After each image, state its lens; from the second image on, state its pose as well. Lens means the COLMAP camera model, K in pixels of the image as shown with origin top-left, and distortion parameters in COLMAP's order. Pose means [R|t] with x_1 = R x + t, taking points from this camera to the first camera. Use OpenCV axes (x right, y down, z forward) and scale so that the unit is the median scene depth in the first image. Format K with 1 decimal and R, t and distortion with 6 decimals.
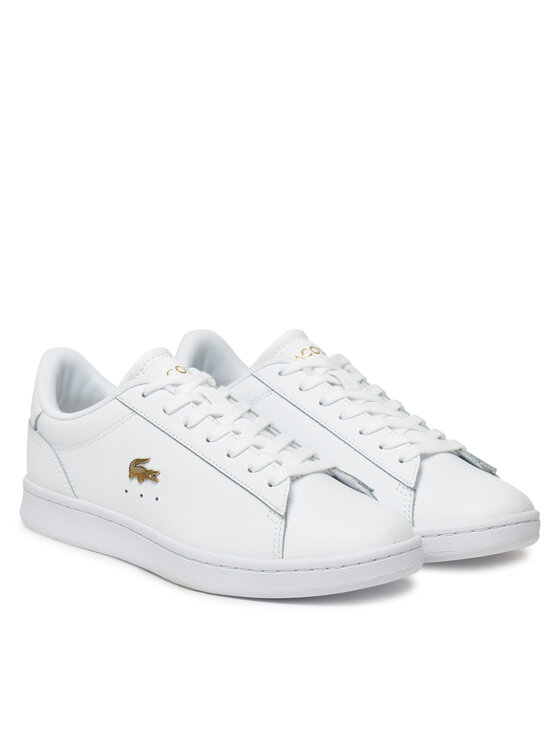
lens RADIAL K [[2211.0, 0, 280.1], [0, 2211.0, 373.3], [0, 0, 1]] dist [-0.142385, 0.000000]
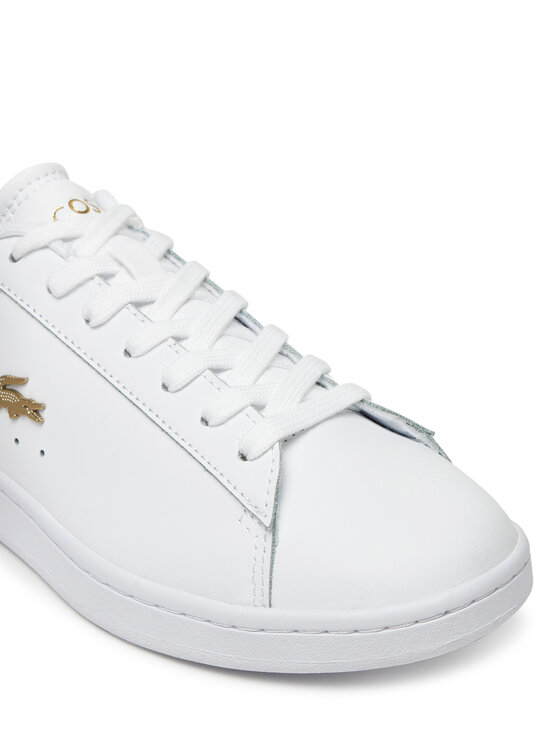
lens RADIAL K [[1811.3, 0, 280.0], [0, 1811.3, 372.7], [0, 0, 1]] dist [-0.215129, 0.000000]
pose [[0.999524, -0.028853, -0.010925, 0.009424], [0.030649, 0.969196, 0.244377, -0.072268], [0.003537, -0.244596, 0.969619, 0.569499]]
